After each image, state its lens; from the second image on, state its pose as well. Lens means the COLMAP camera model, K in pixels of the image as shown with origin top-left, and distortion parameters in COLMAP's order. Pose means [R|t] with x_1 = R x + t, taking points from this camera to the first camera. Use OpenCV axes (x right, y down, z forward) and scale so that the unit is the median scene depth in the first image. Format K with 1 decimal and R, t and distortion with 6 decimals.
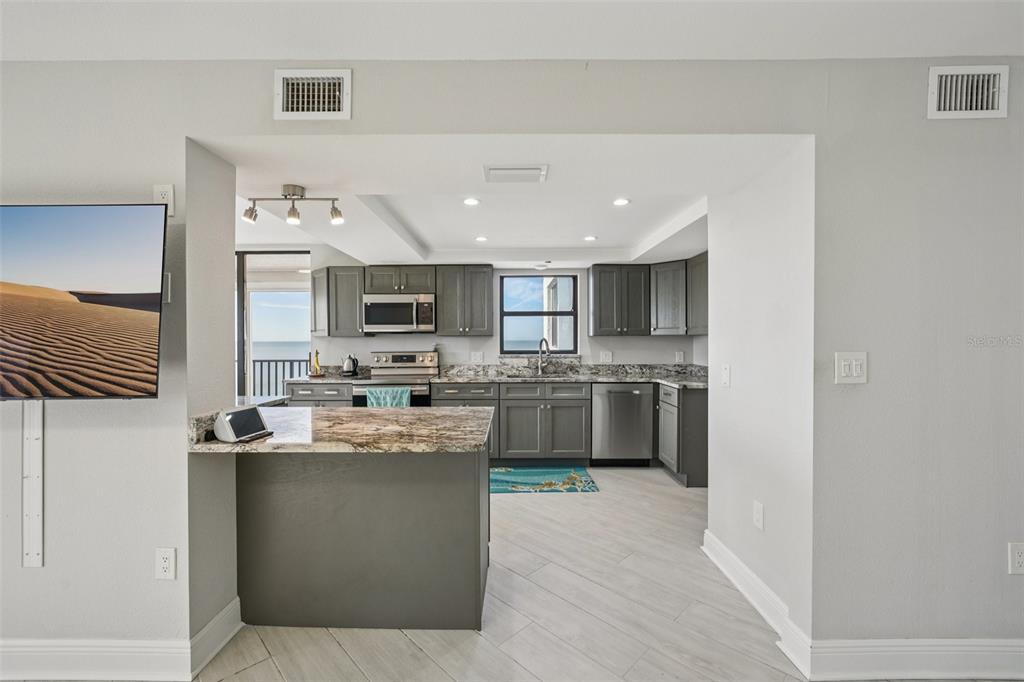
lens RADIAL K [[421.2, 0, 508.0], [0, 421.2, 341.1], [0, 0, 1]] dist [-0.013193, 0.005109]
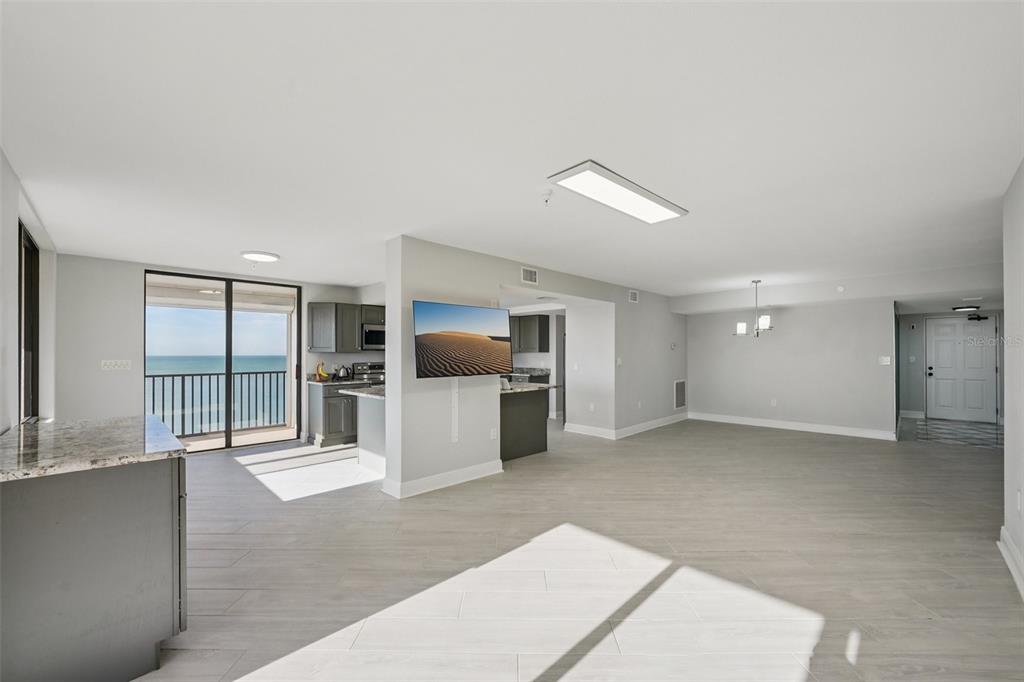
lens RADIAL K [[403.1, 0, 500.7], [0, 403.1, 351.2], [0, 0, 1]] dist [-0.000239, 0.000009]
pose [[0.722240, 0.004864, 0.691625, -0.984722], [0.002912, 0.999945, -0.010073, 0.000702], [-0.691636, 0.009289, 0.722186, -0.369461]]
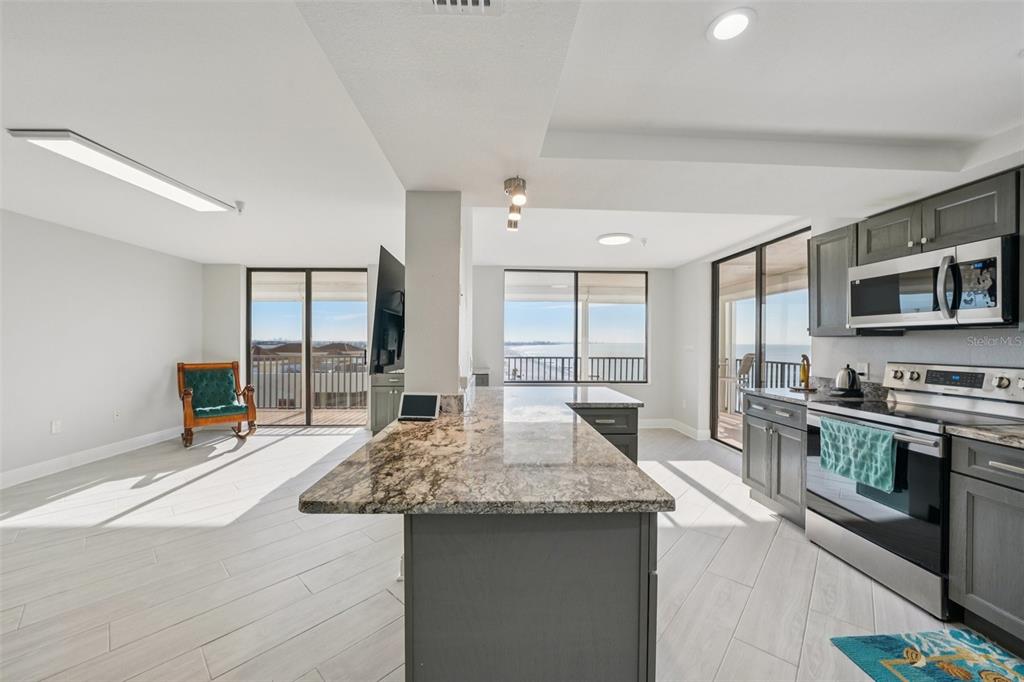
lens RADIAL K [[383.0, 0, 511.4], [0, 383.0, 343.2], [0, 0, 1]] dist [-0.021744, 0.006417]
pose [[0.052191, 0.007607, -0.998608, 0.191065], [-0.009345, 0.999931, 0.007129, 0.001006], [0.998593, 0.008960, 0.052259, 0.472224]]
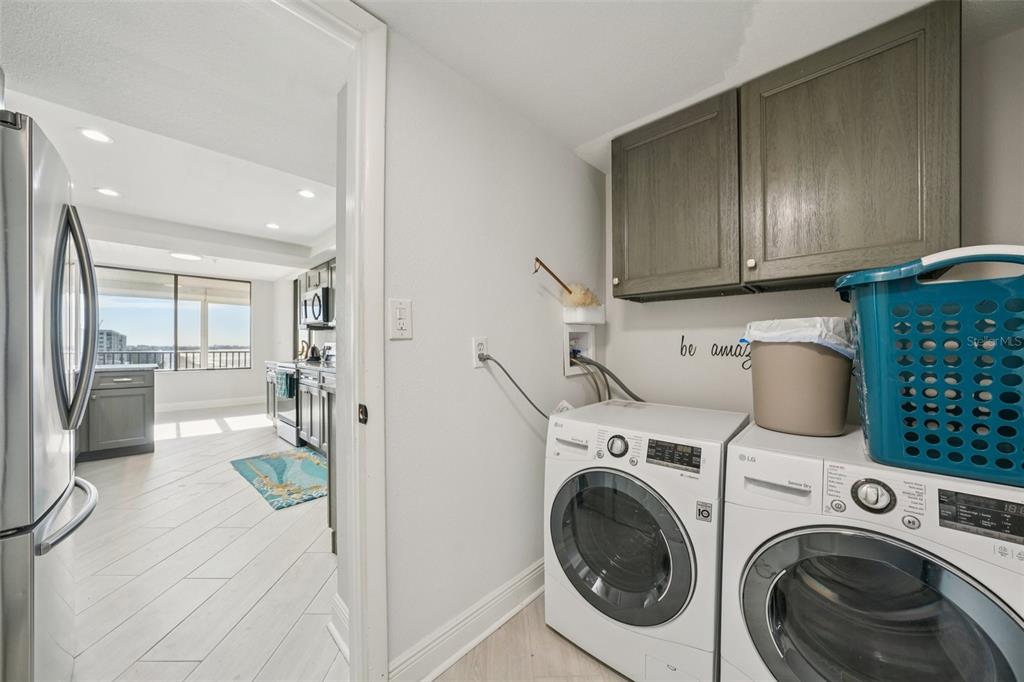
lens RADIAL K [[362.4, 0, 511.1], [0, 362.4, 344.2], [0, 0, 1]] dist [-0.028708, 0.006023]
pose [[0.722638, 0.000995, -0.691226, 0.822686], [-0.006413, 0.999966, -0.005265, 0.036745], [0.691197, 0.008237, 0.722620, 0.667352]]
